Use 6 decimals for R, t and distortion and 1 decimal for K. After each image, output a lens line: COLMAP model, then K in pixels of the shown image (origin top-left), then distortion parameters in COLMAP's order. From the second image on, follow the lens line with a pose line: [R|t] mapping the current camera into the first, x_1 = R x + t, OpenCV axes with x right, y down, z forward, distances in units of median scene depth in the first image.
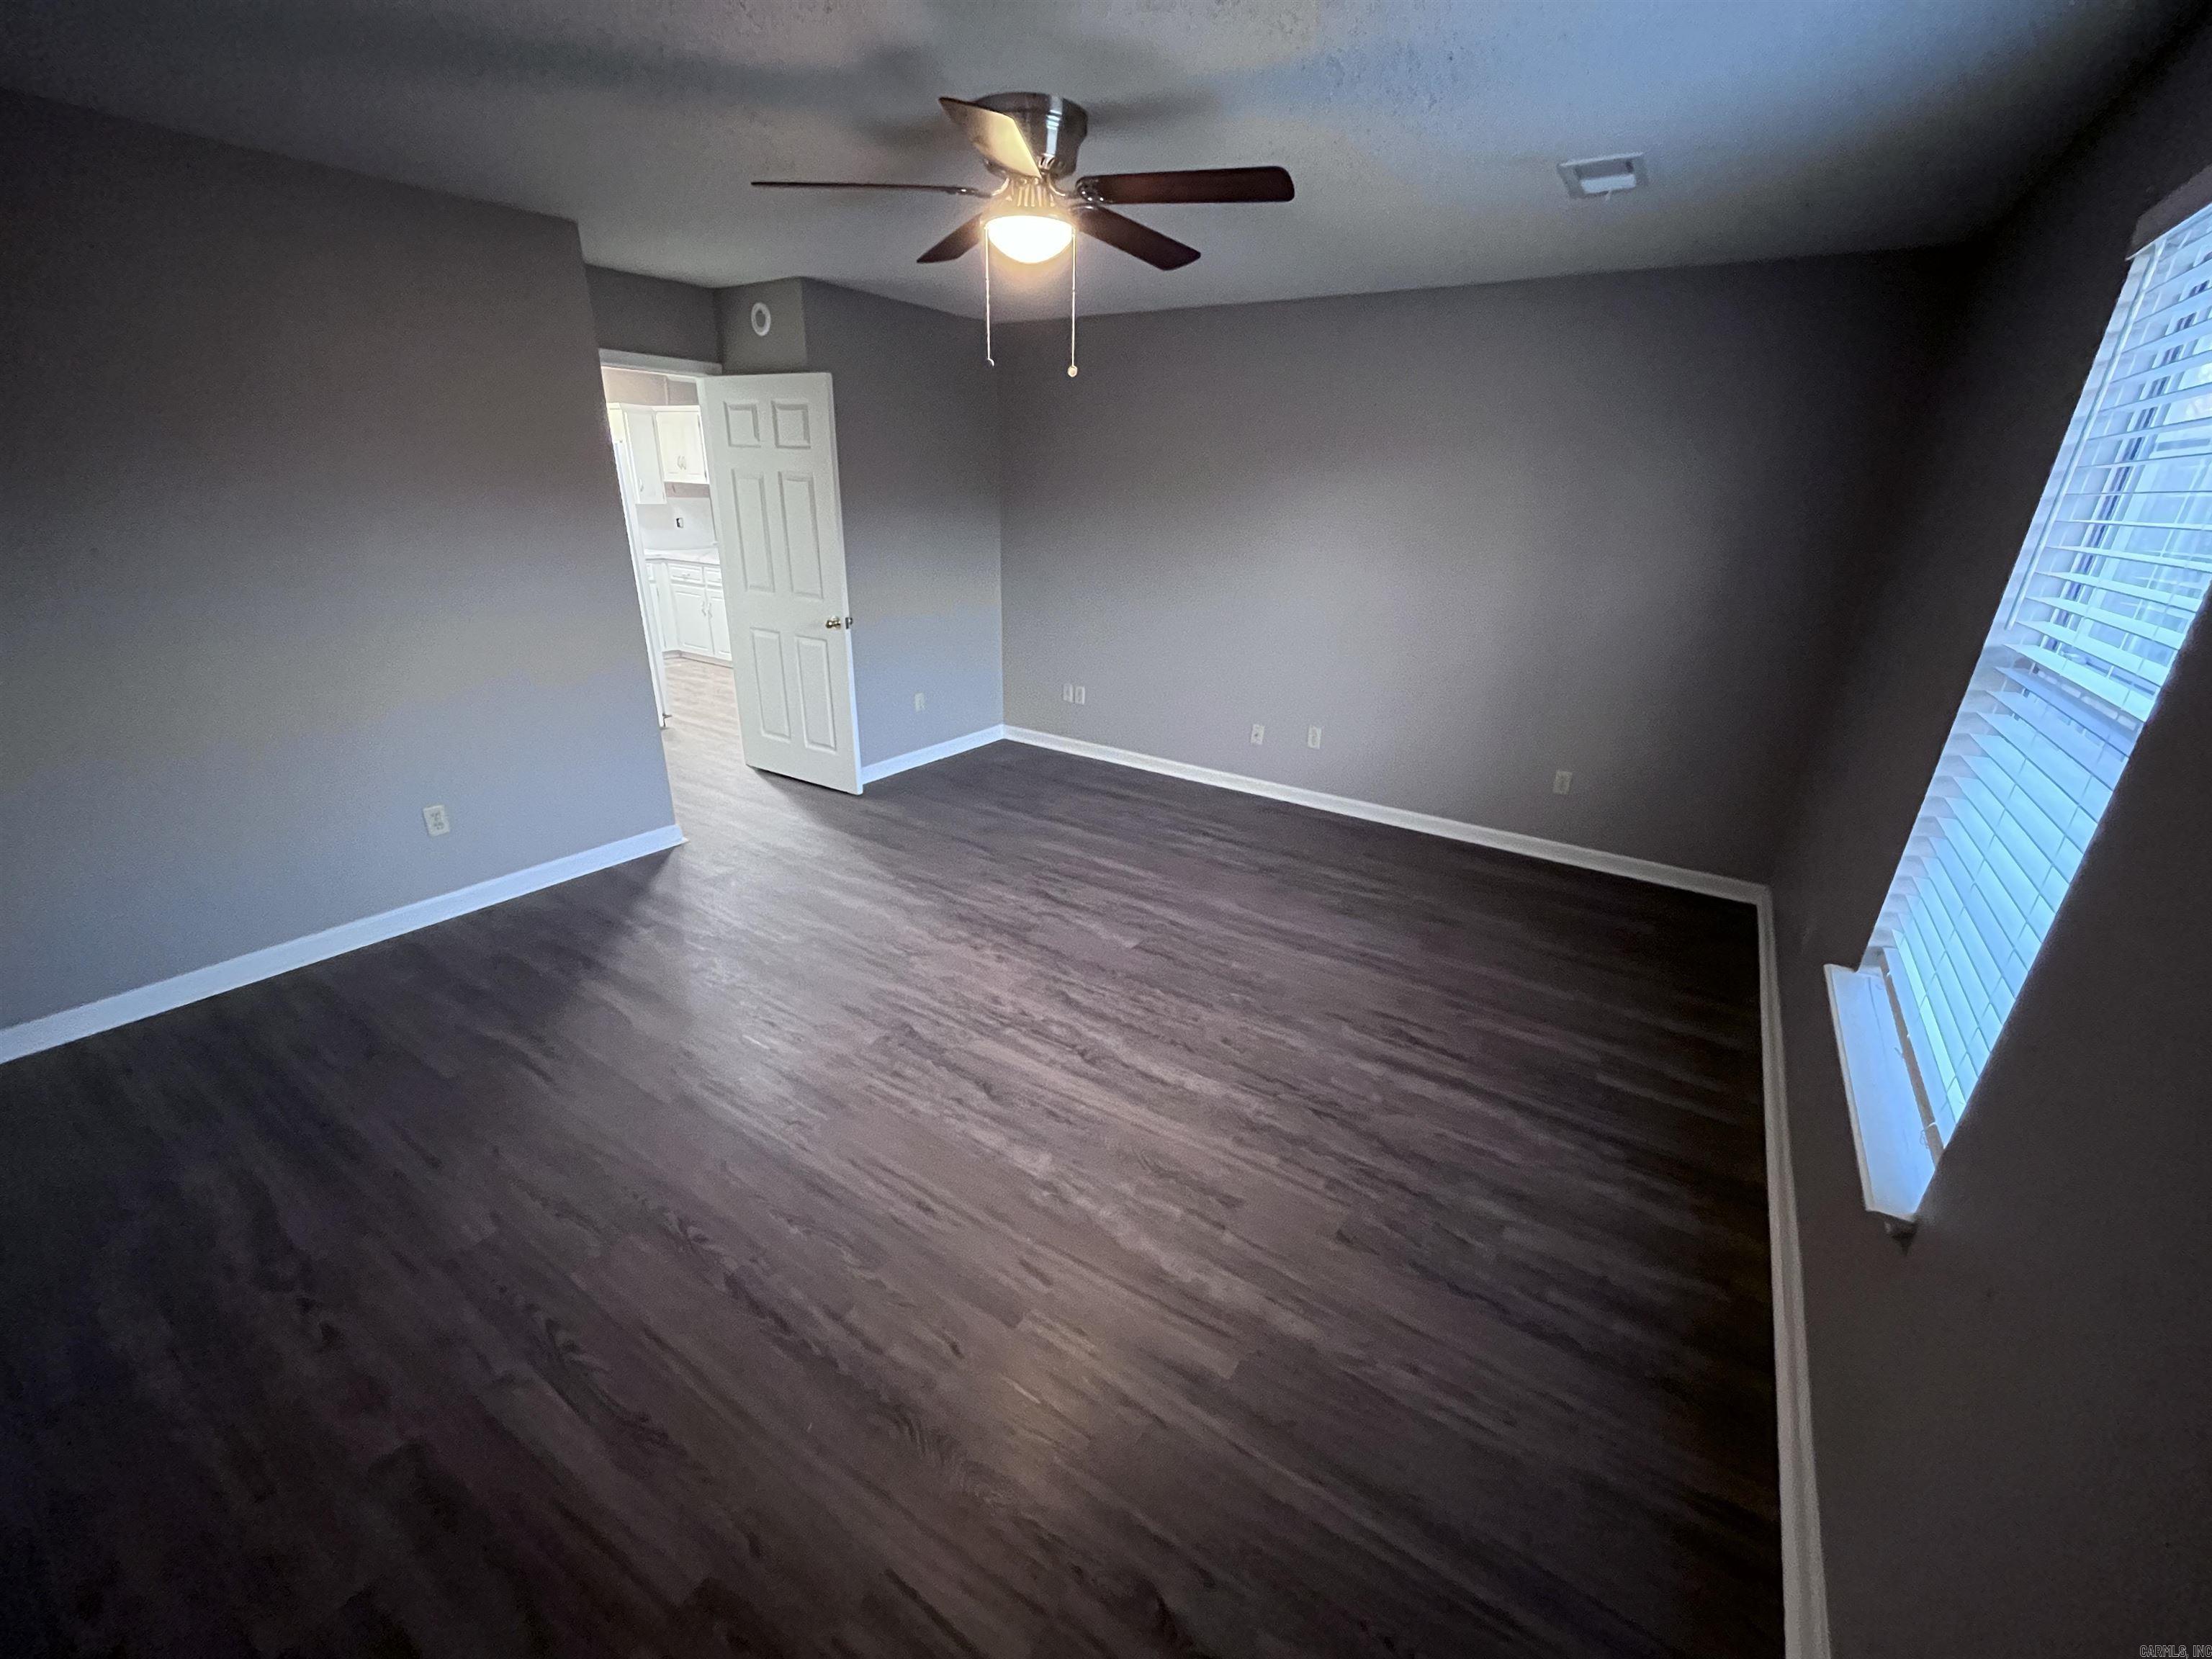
lens RADIAL K [[889.7, 0, 1104.7], [0, 889.7, 834.8], [0, 0, 1]] dist [-0.007653, -0.000424]
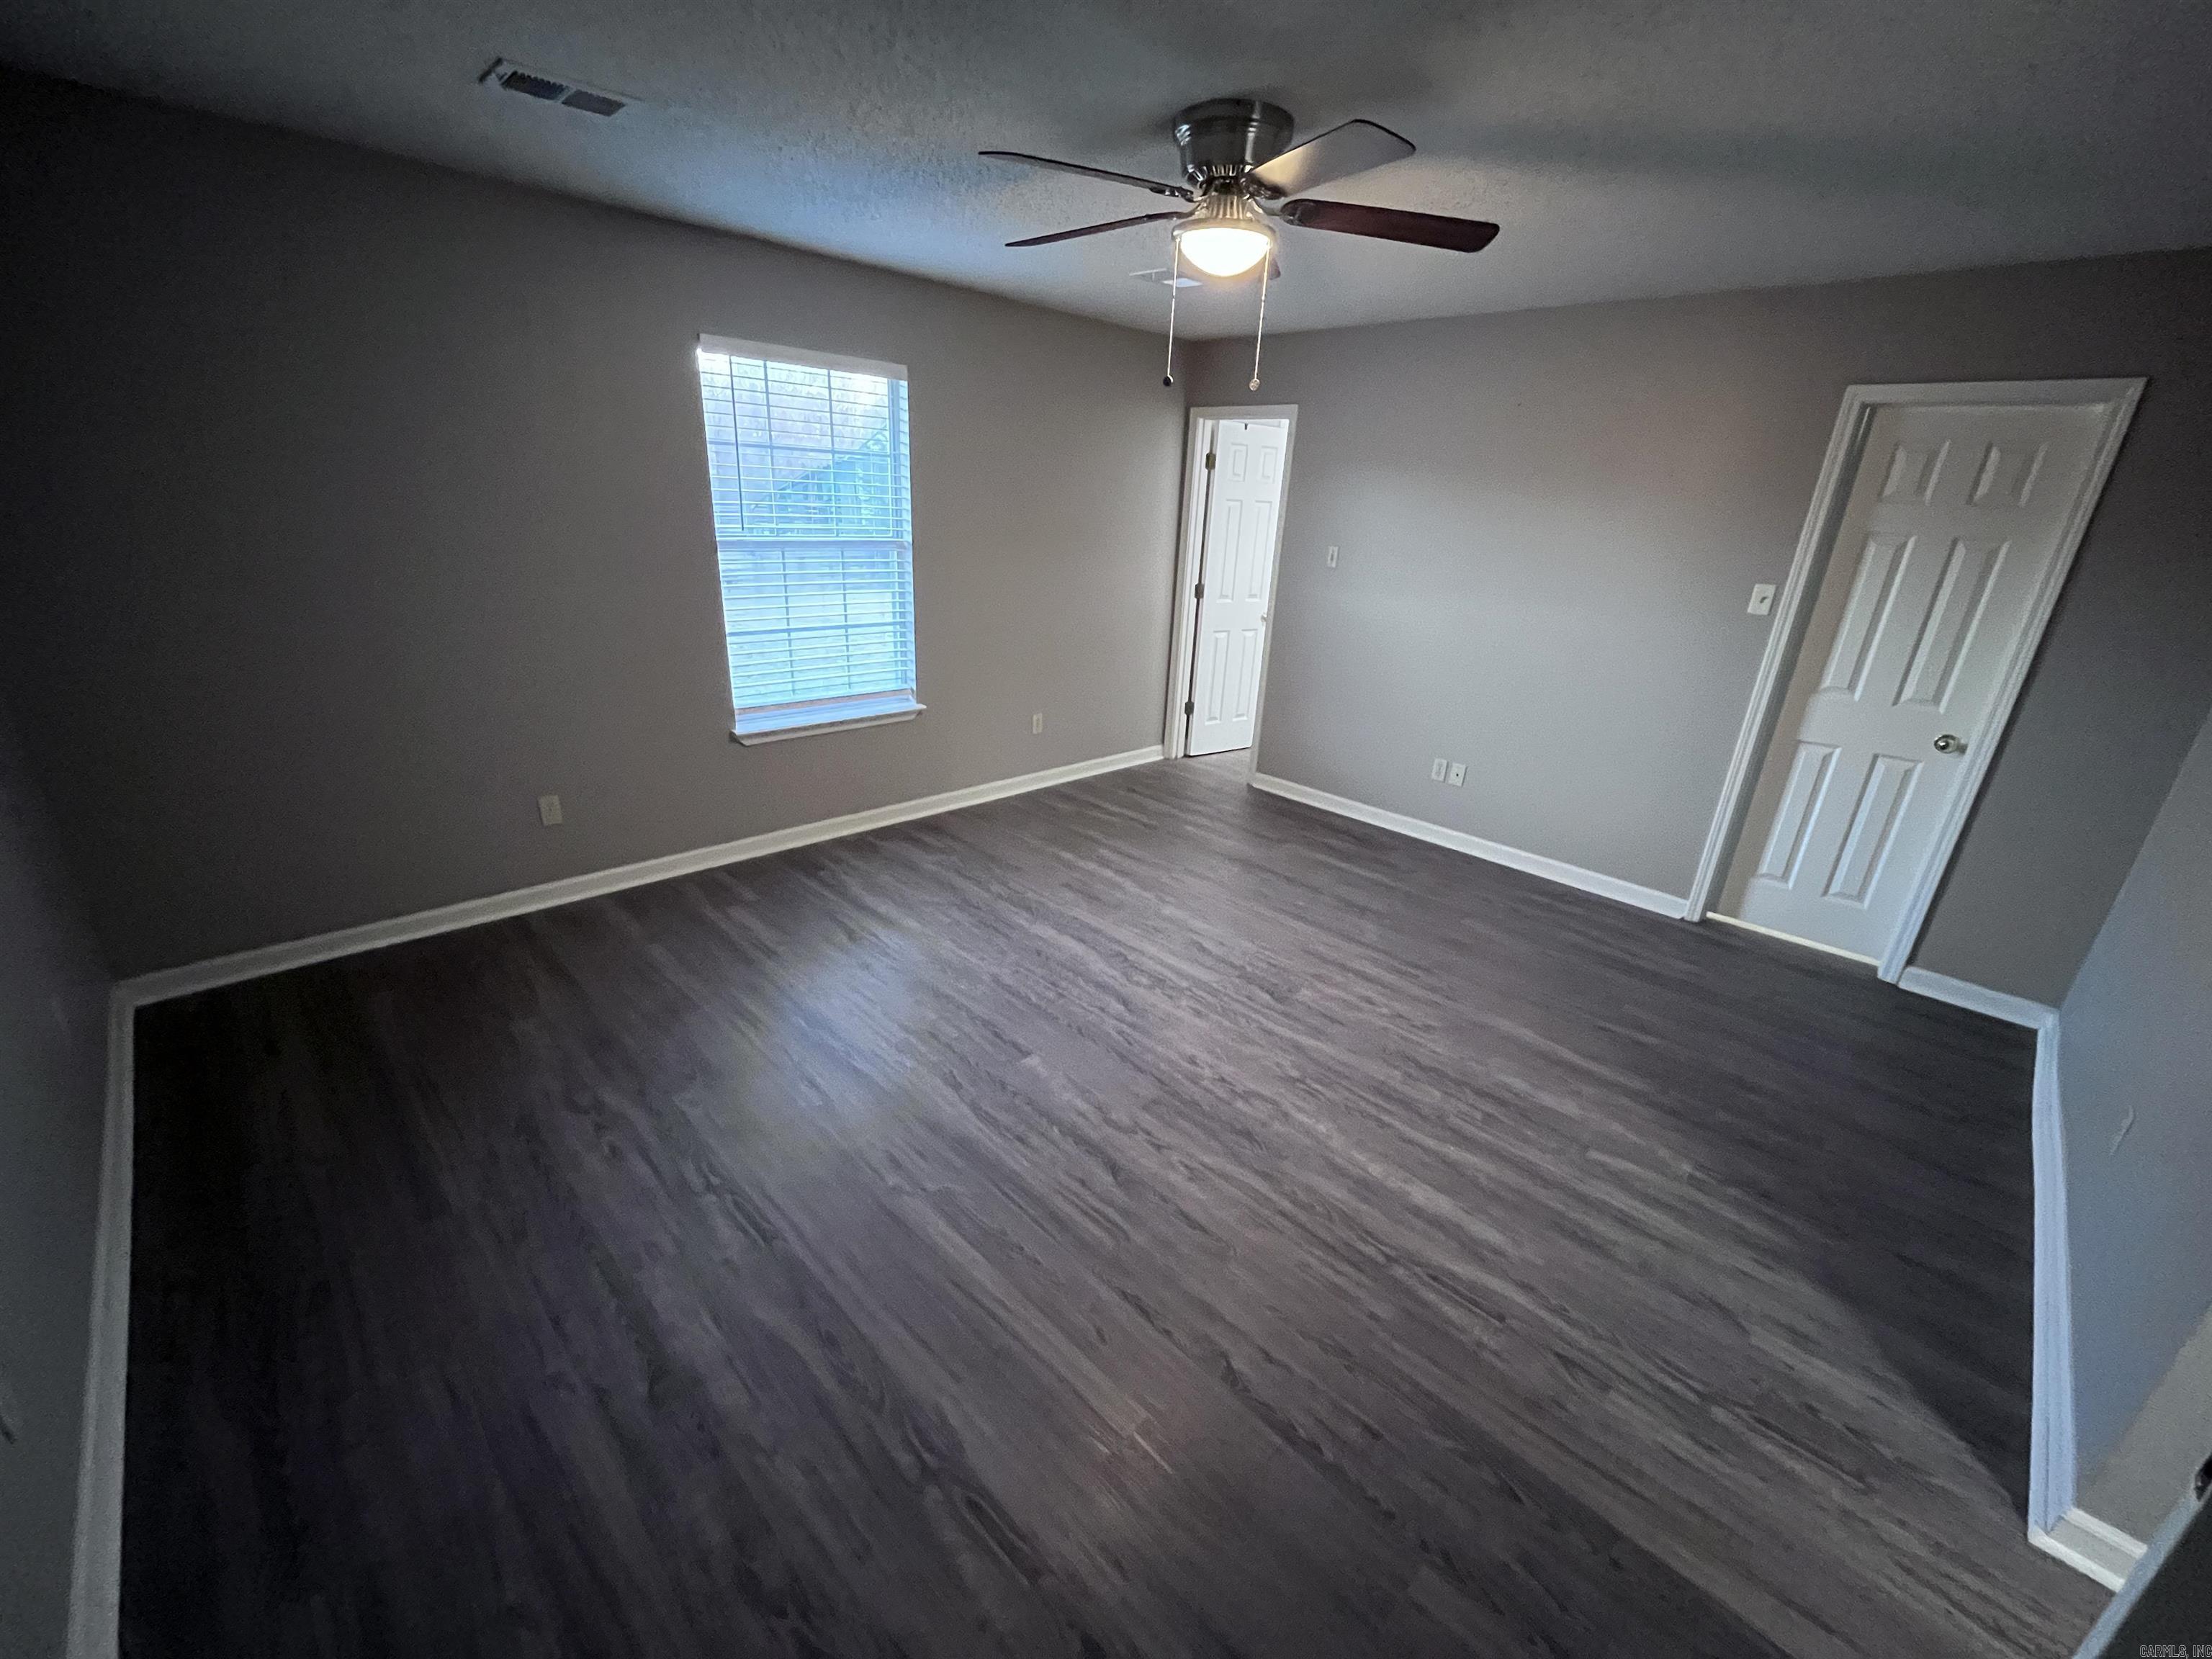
lens RADIAL K [[889.7, 0, 1104.7], [0, 889.7, 834.8], [0, 0, 1]] dist [-0.007653, -0.000424]
pose [[-0.976848, -0.143809, 0.158389, -0.157129], [0.000873, 0.737674, 0.675157, -0.670936], [-0.213933, 0.659664, -0.720469, 1.684004]]
